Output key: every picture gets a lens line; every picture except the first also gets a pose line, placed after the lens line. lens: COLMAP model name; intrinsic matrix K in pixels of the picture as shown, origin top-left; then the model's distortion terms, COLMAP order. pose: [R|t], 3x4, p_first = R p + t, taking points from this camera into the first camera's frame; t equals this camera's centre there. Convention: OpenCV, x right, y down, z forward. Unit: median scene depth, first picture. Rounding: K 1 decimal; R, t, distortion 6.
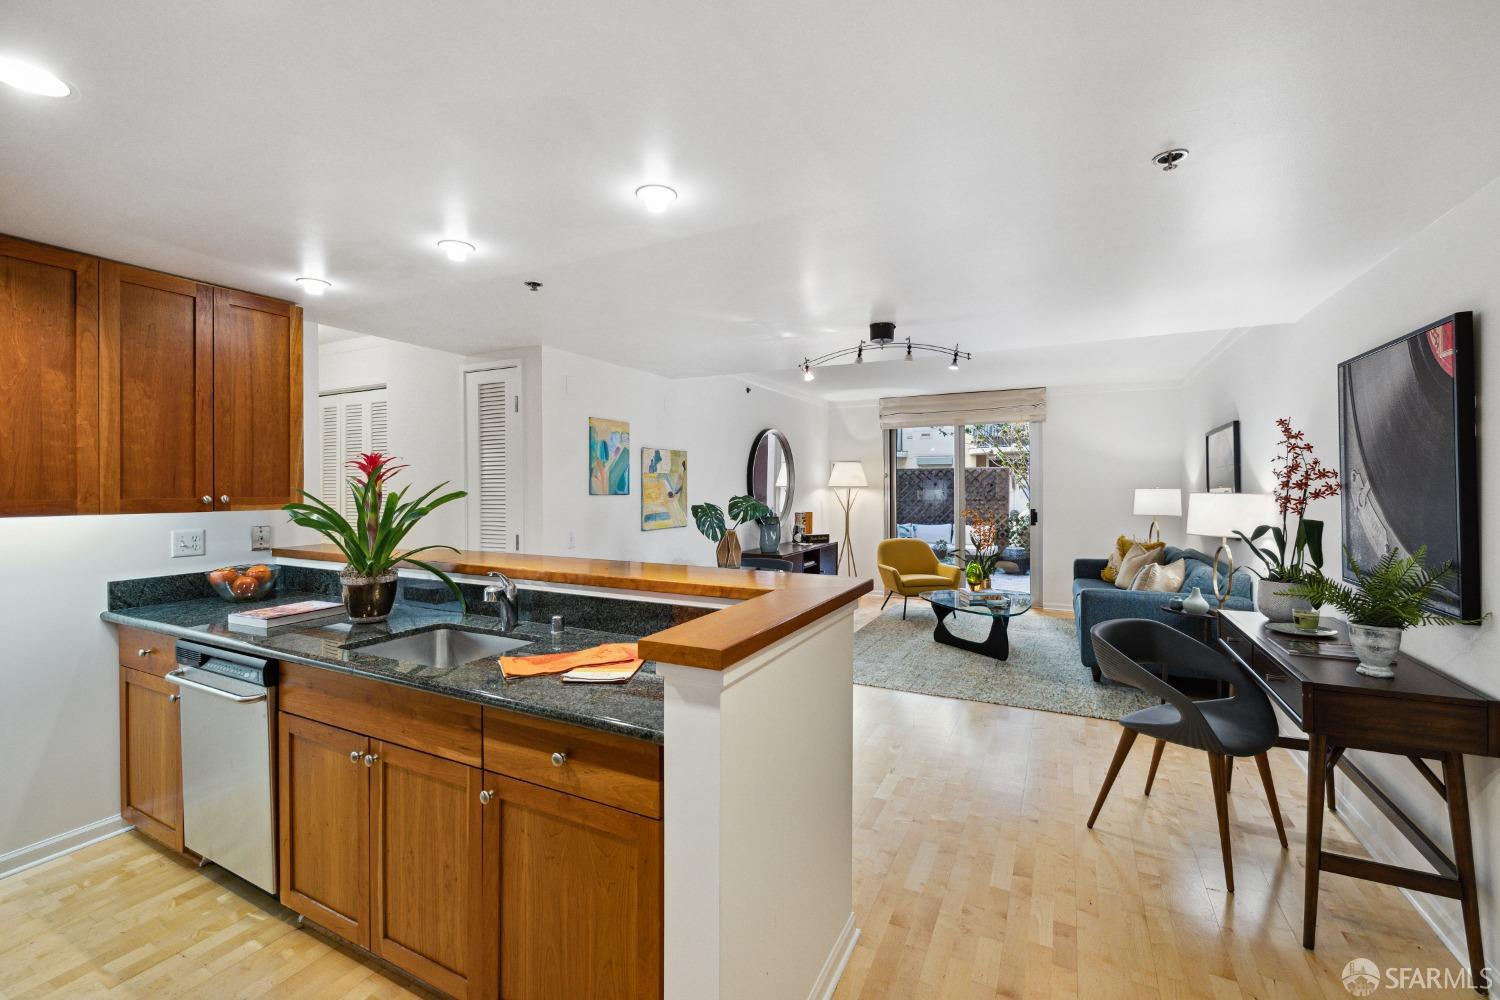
lens RADIAL K [[637.1, 0, 748.2], [0, 637.1, 489.8], [0, 0, 1]] dist [-0.000045, 0.000028]
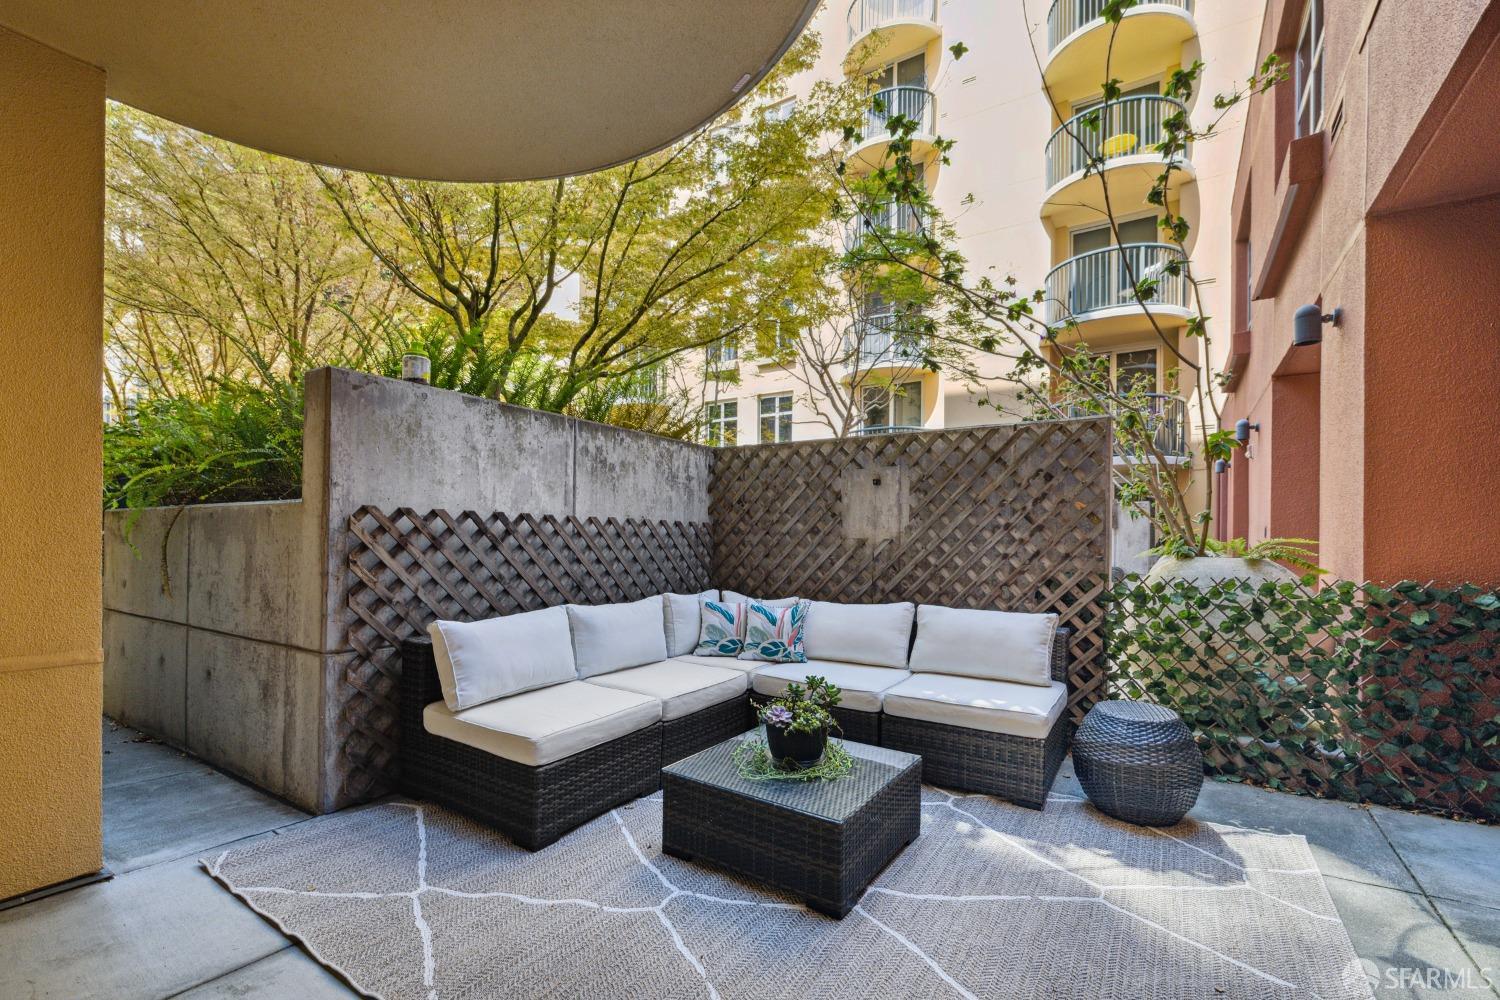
lens RADIAL K [[637.1, 0, 746.0], [0, 637.1, 539.8], [0, 0, 1]] dist [-0.000045, 0.000028]
pose [[0.993632, 0.011958, -0.112033, 0.276129], [-0.012257, 0.999923, -0.001982, 0.024768], [0.112001, 0.003343, 0.993702, 0.690654]]
